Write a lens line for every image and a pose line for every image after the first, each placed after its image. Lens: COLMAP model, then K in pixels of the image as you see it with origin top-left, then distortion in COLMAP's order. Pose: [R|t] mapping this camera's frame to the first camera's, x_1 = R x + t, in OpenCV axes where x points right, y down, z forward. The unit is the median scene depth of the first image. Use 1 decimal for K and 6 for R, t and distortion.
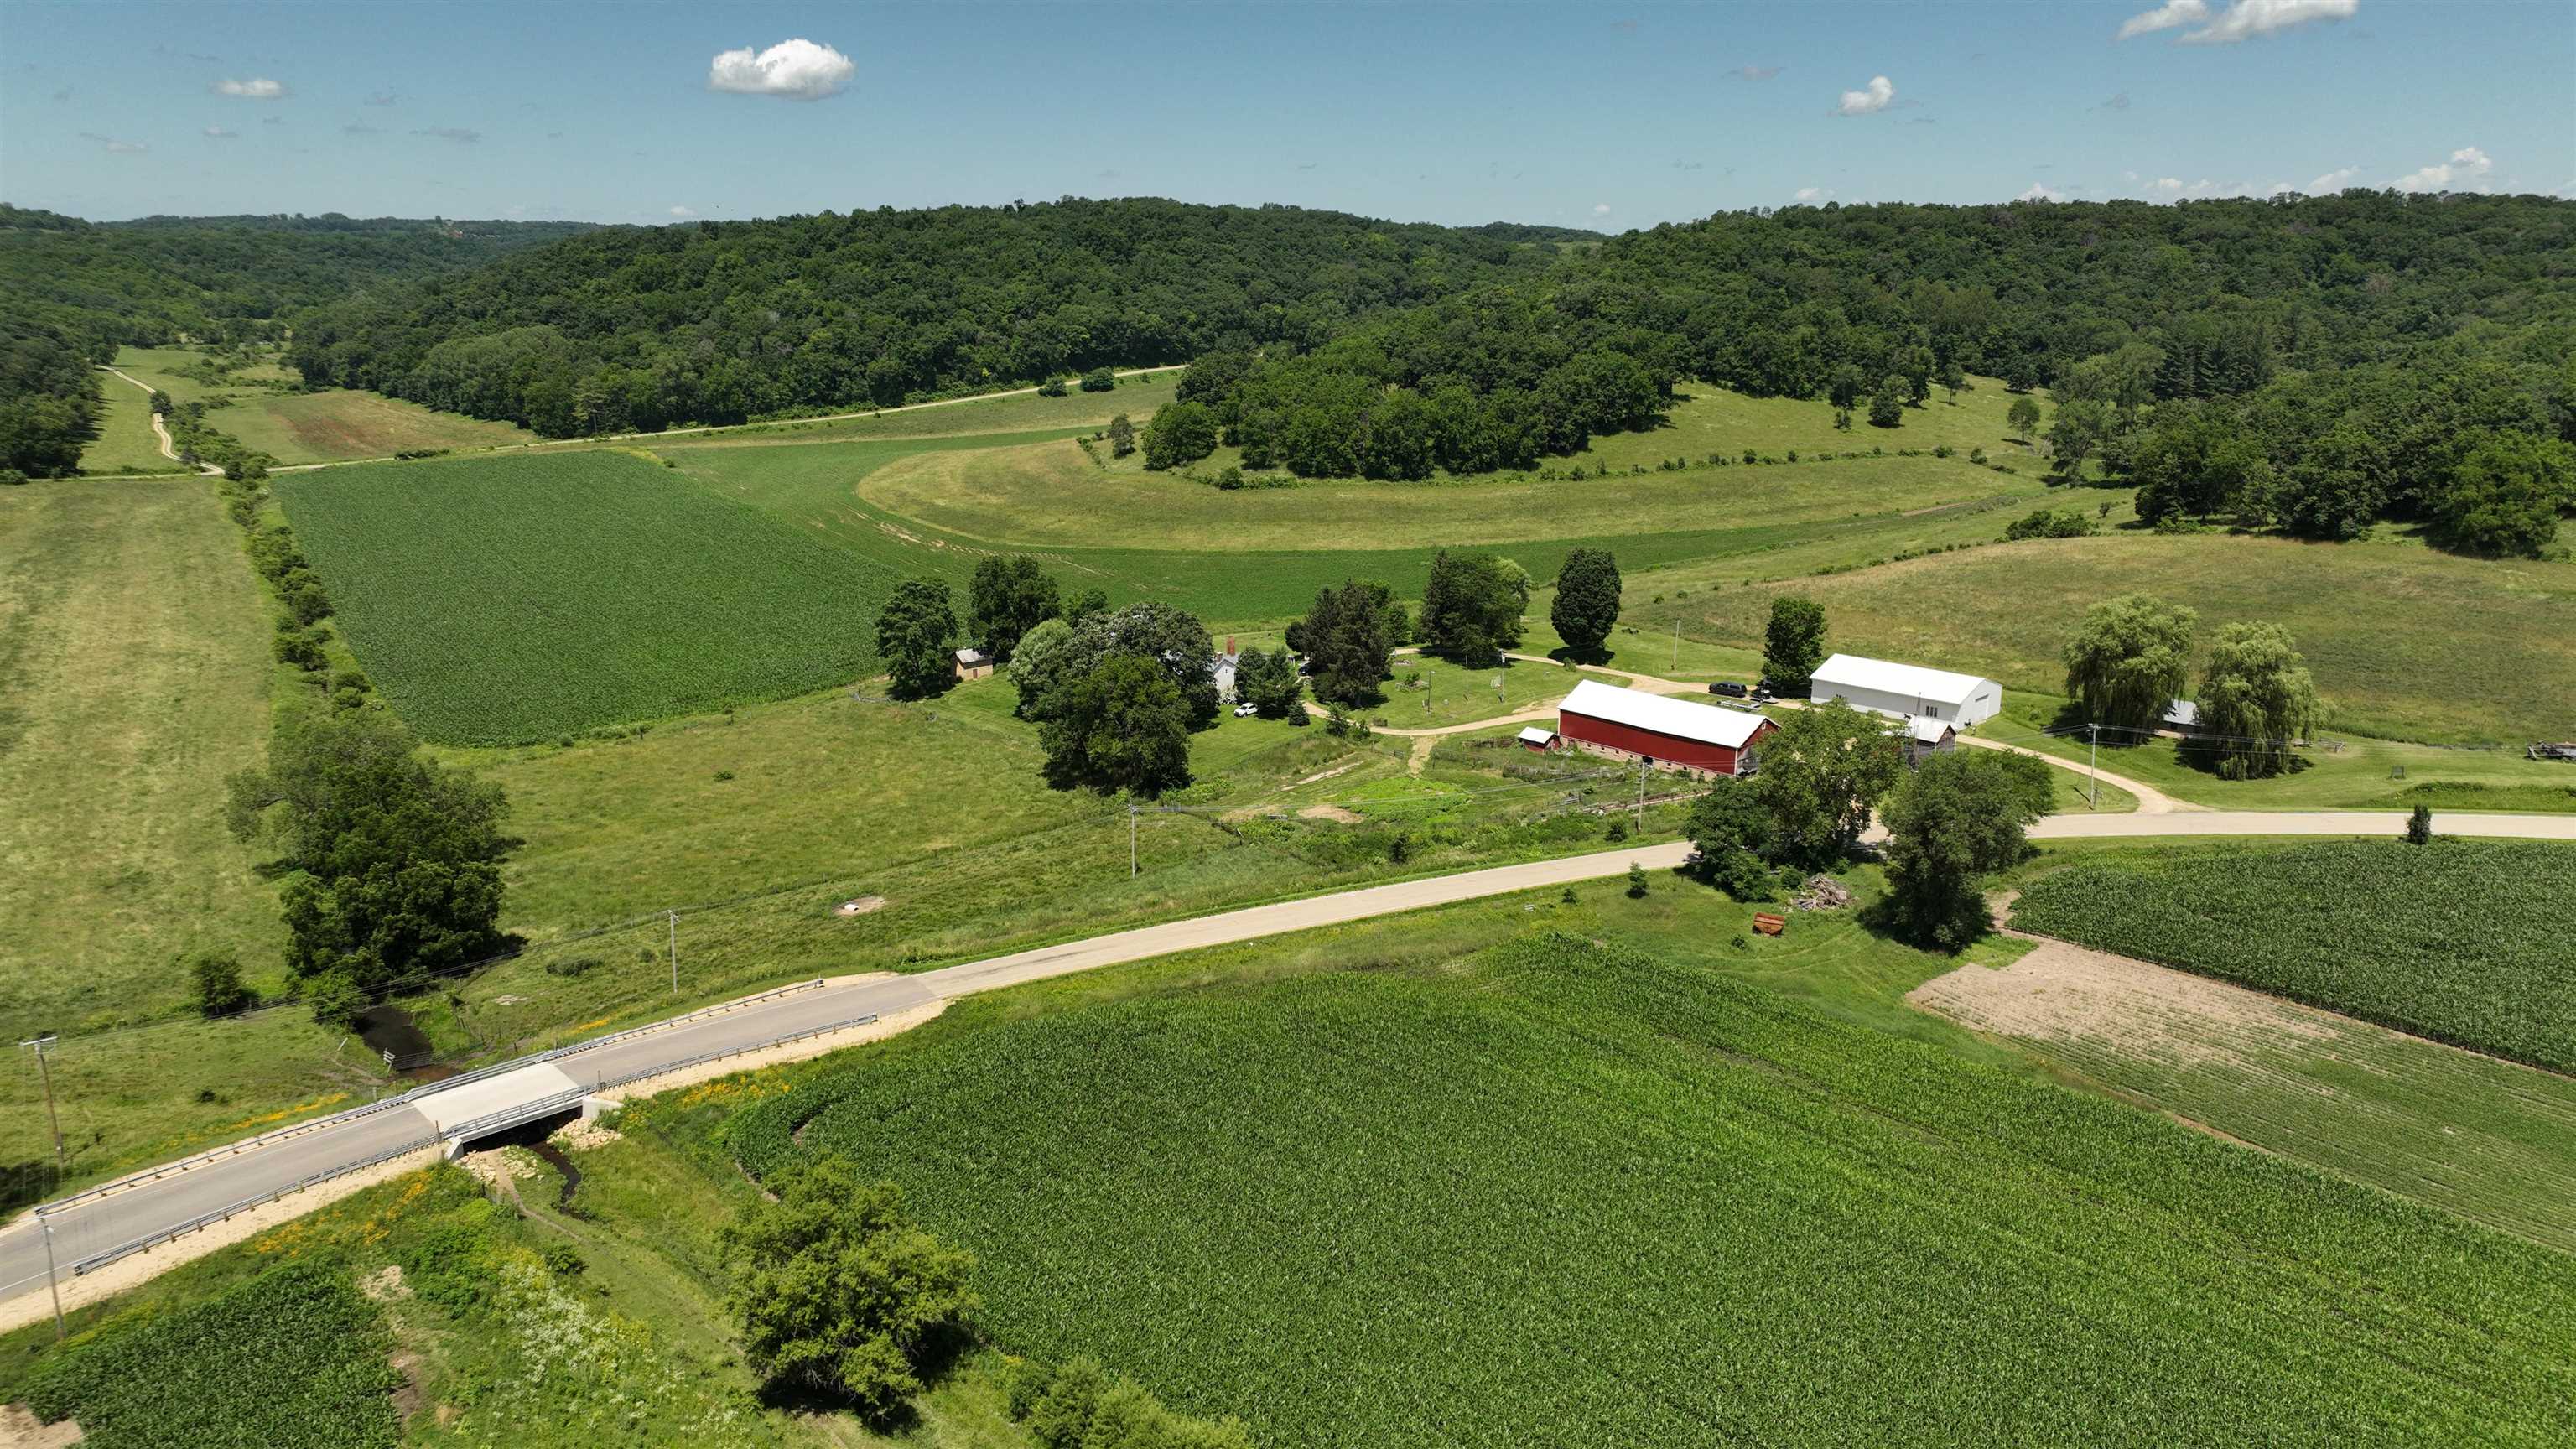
lens RADIAL K [[1813.1, 0, 1291.2], [0, 1813.1, 728.0], [0, 0, 1]] dist [0.005030, 0.009821]
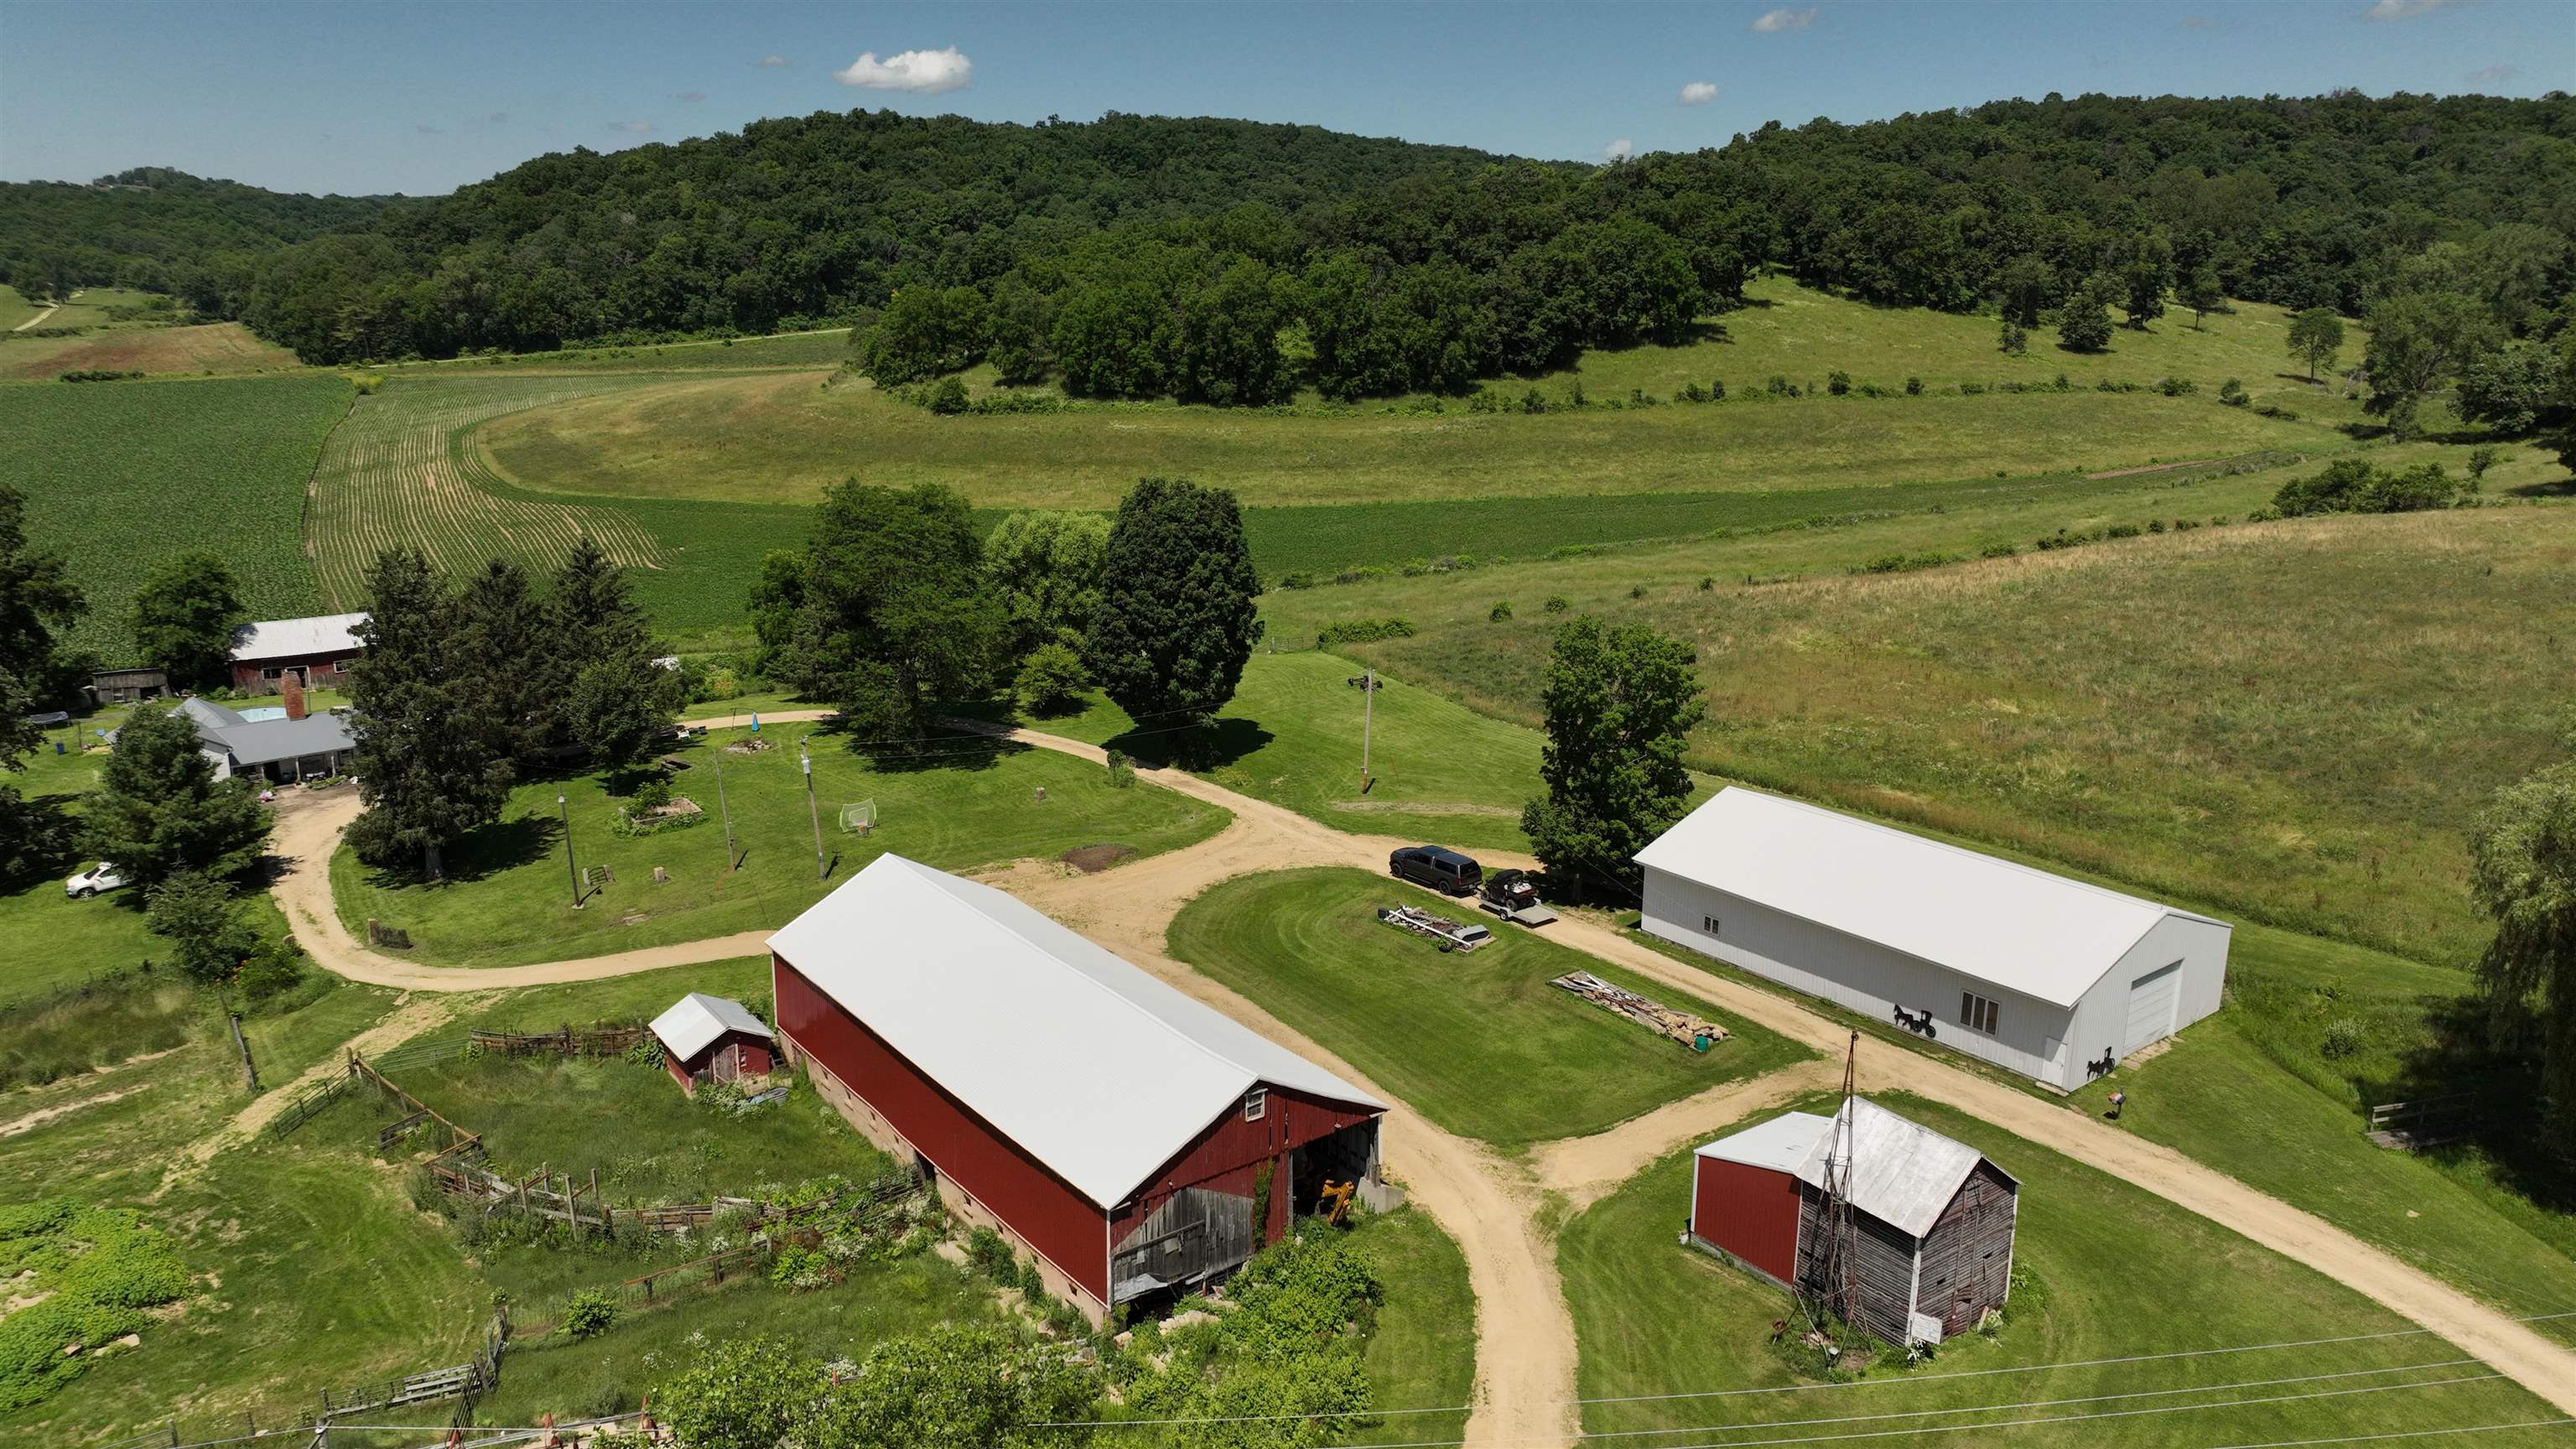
lens RADIAL K [[1813.1, 0, 1291.2], [0, 1813.1, 728.0], [0, 0, 1]] dist [0.005030, 0.009821]
pose [[0.992034, 0.036143, -0.120670, 0.133202], [-0.036009, 0.999346, 0.003297, -0.025926], [0.120710, 0.001074, 0.992687, 0.333689]]
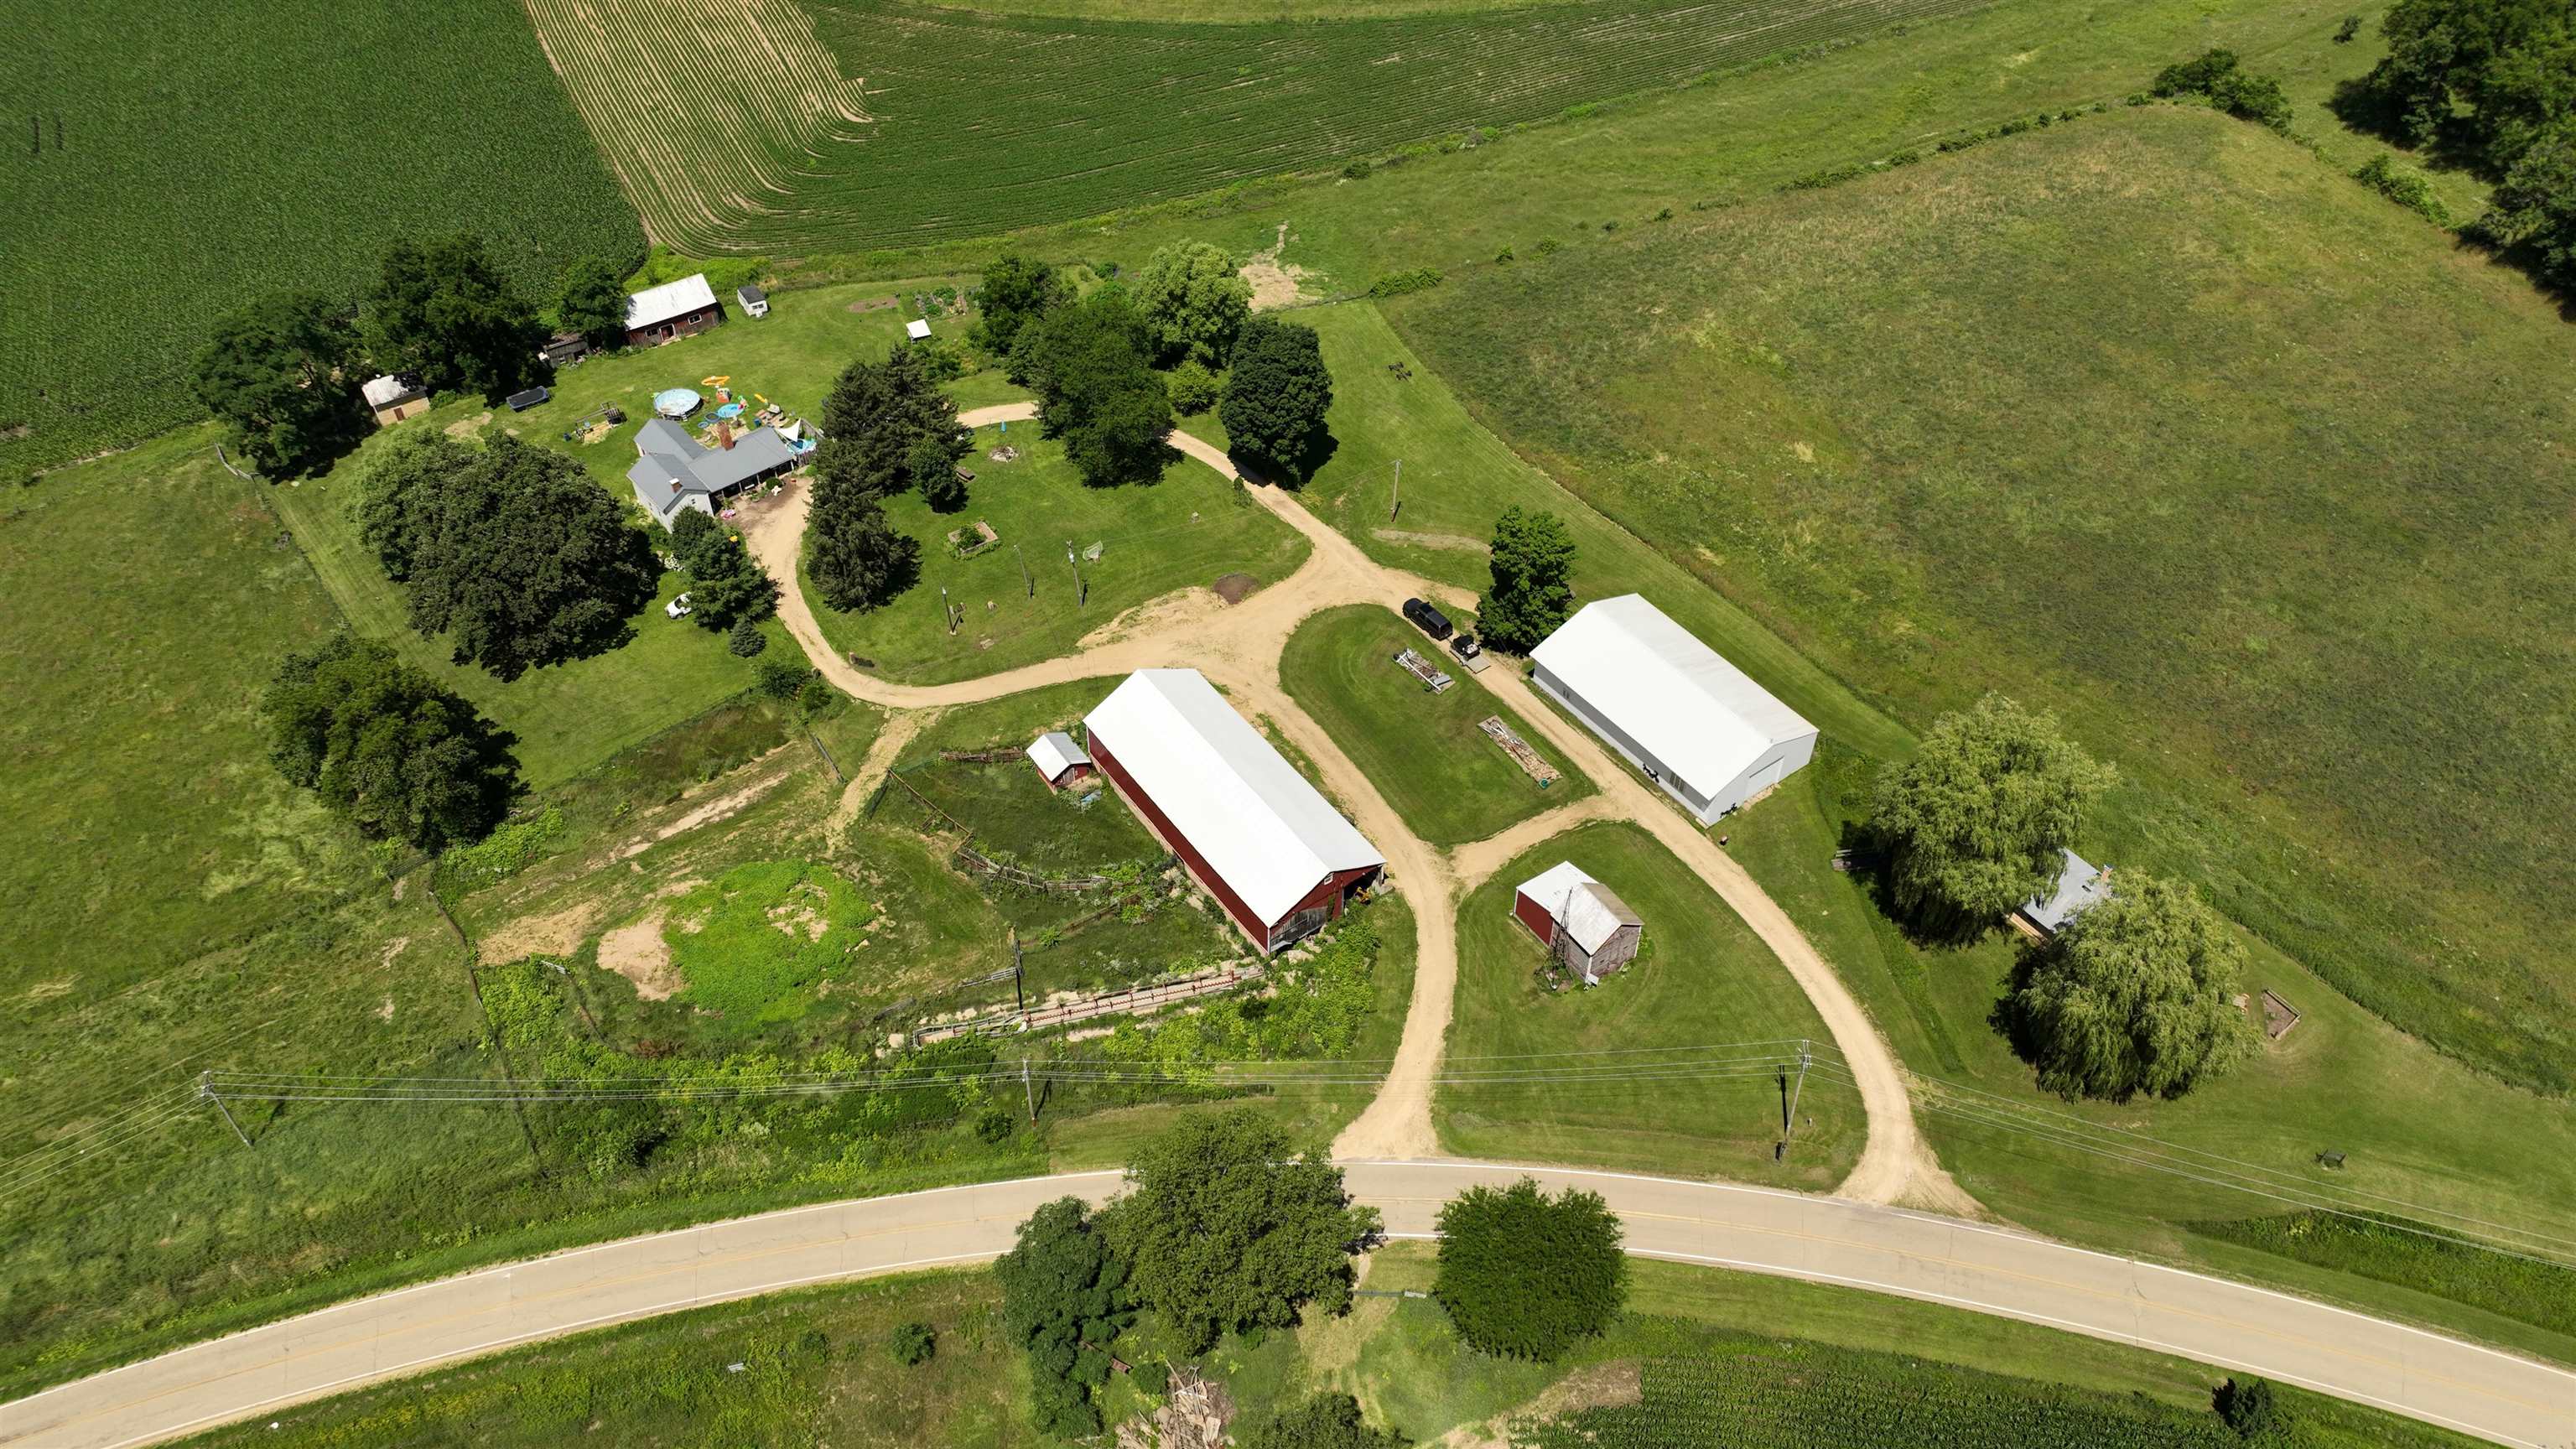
lens RADIAL K [[1813.1, 0, 1291.2], [0, 1813.1, 728.0], [0, 0, 1]] dist [0.005030, 0.009821]
pose [[0.987779, 0.110661, -0.109755, 0.139960], [-0.040130, 0.861028, 0.506971, -0.162589], [0.150604, -0.496371, 0.854947, 0.222194]]
